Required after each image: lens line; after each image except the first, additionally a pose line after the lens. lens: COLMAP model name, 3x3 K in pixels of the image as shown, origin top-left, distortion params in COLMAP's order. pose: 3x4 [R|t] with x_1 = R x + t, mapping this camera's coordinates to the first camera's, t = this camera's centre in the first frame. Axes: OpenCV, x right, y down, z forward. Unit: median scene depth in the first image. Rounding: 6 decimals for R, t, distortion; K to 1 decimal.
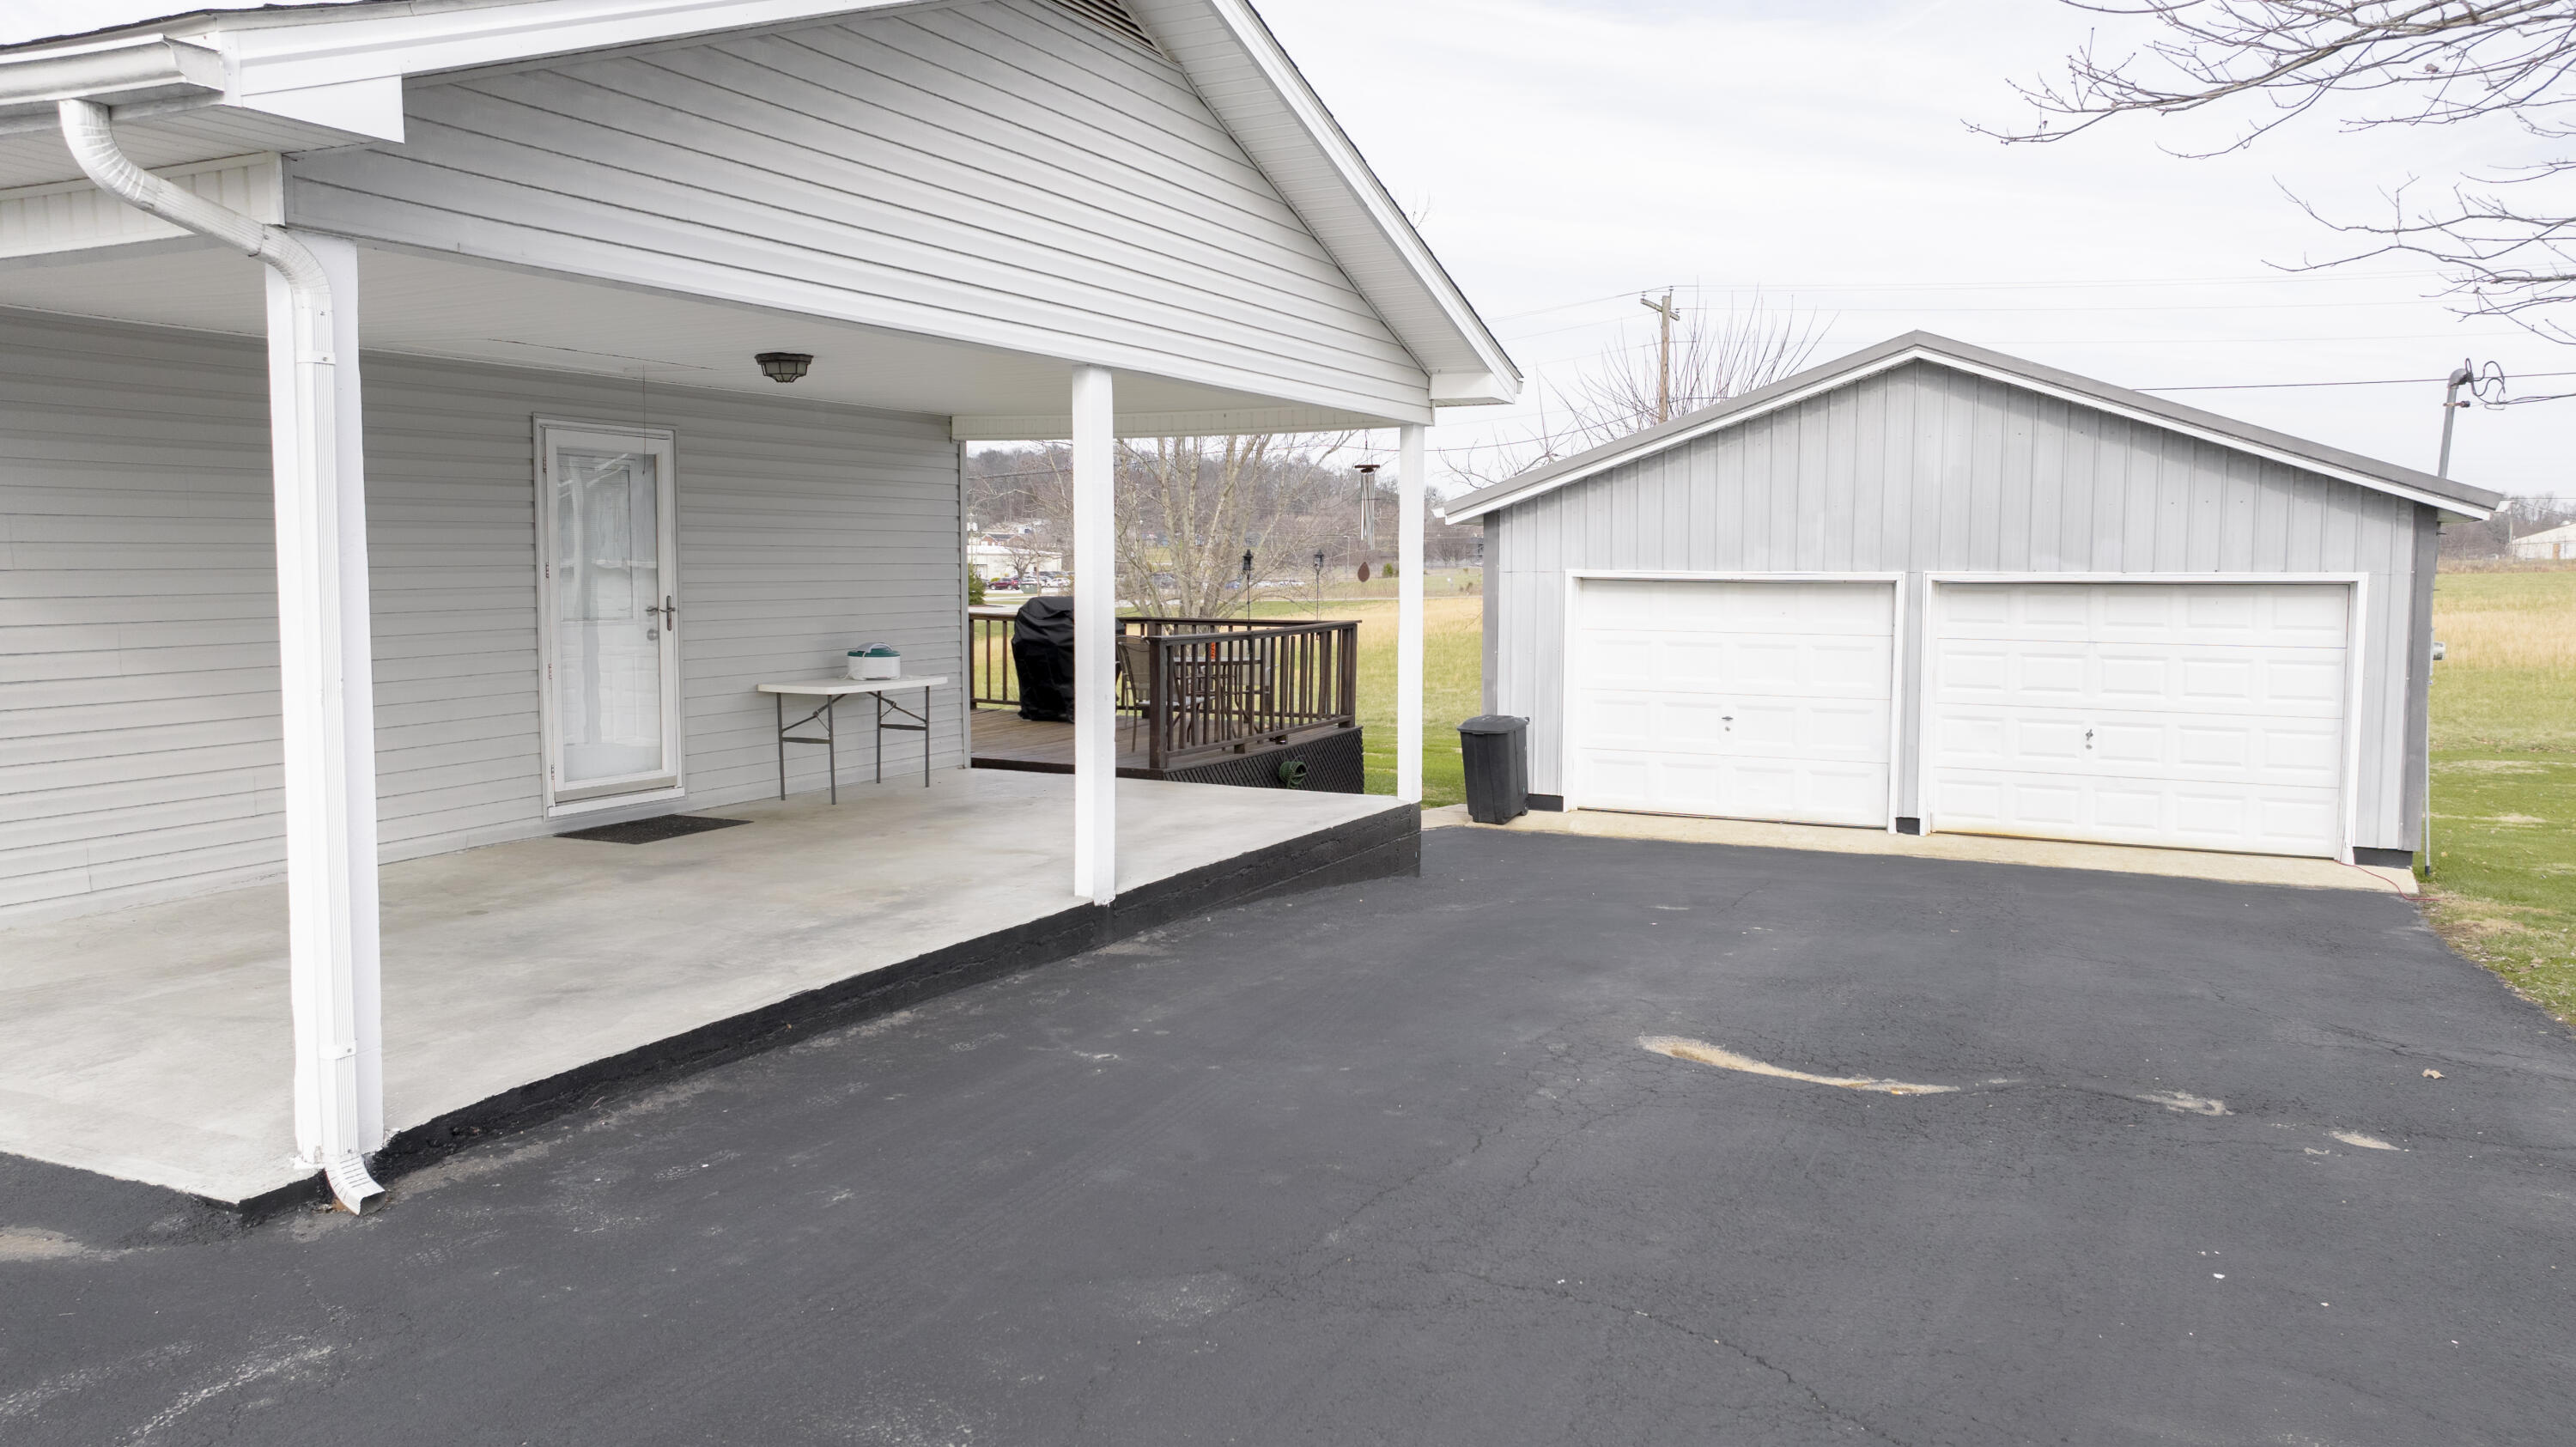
lens RADIAL K [[1815.7, 0, 1306.1], [0, 1815.7, 714.6], [0, 0, 1]] dist [-0.026601, 0.024392]
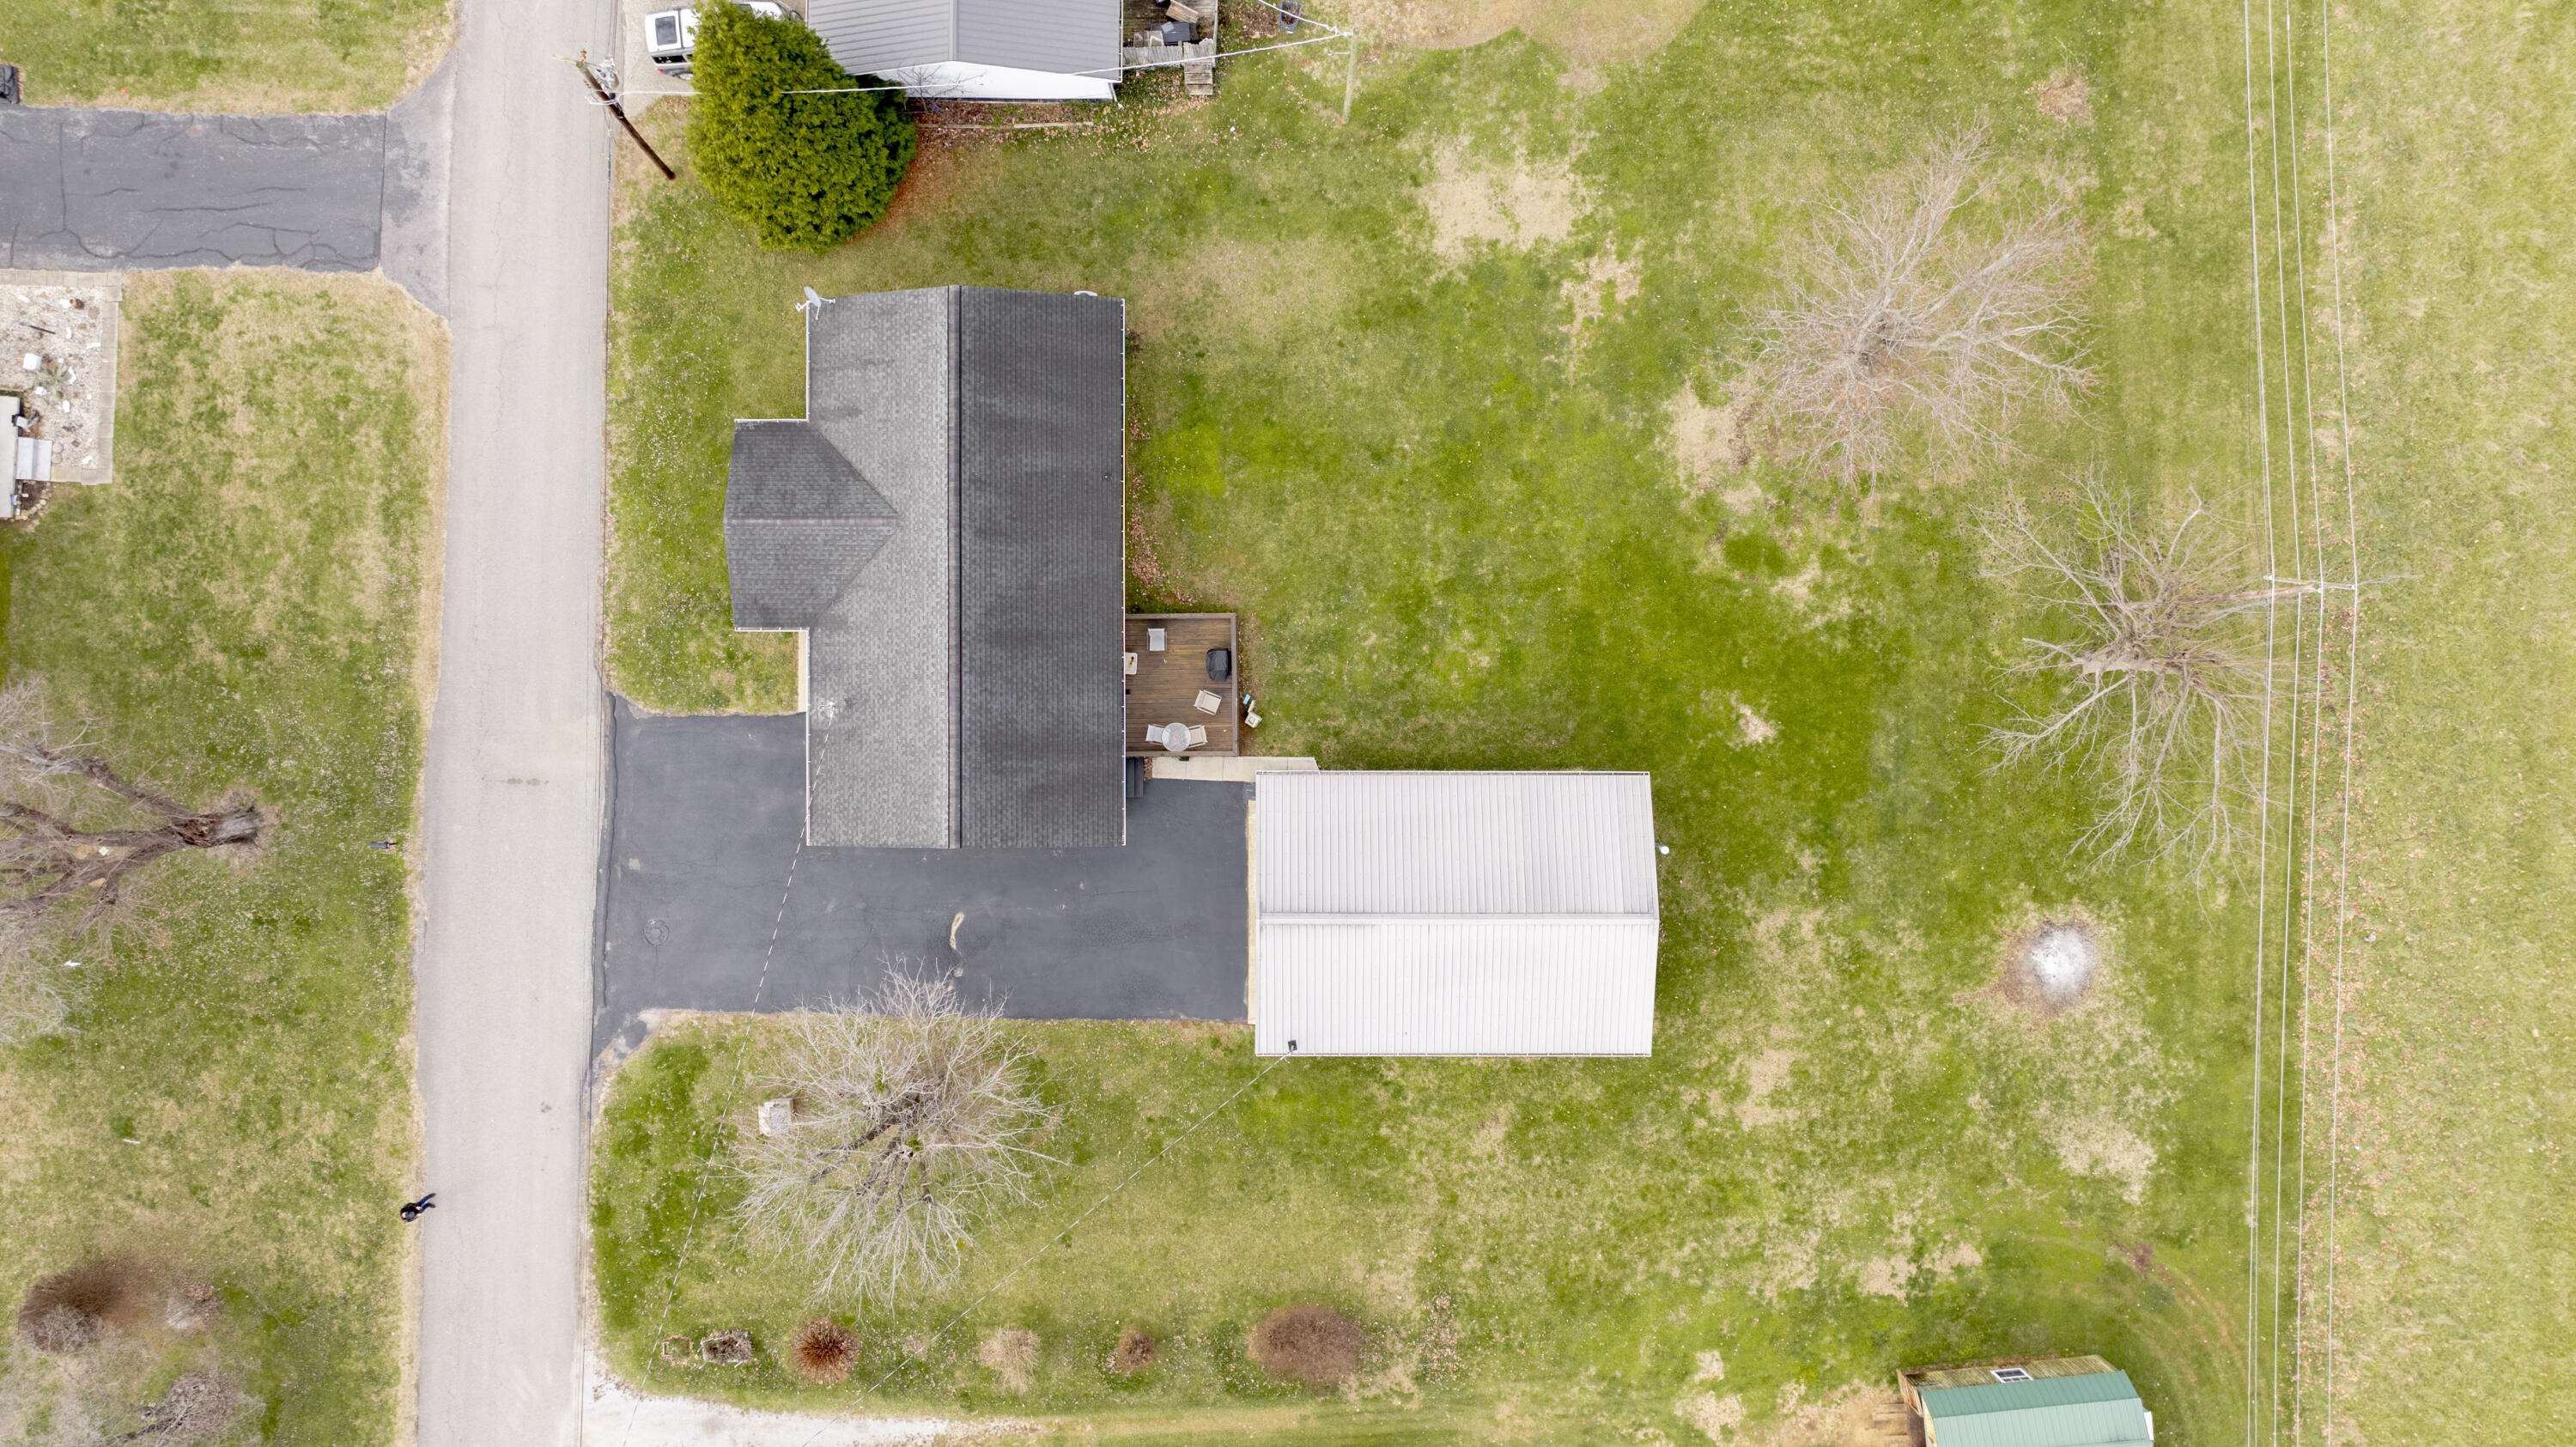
lens RADIAL K [[1815.7, 0, 1287.9], [0, 1815.7, 722.5], [0, 0, 1]] dist [-0.026601, 0.024392]
pose [[0.424762, 0.905264, -0.008620, 0.066484], [-0.072624, 0.043564, 0.996408, -5.306624], [0.902387, -0.422610, 0.084248, 1.305903]]
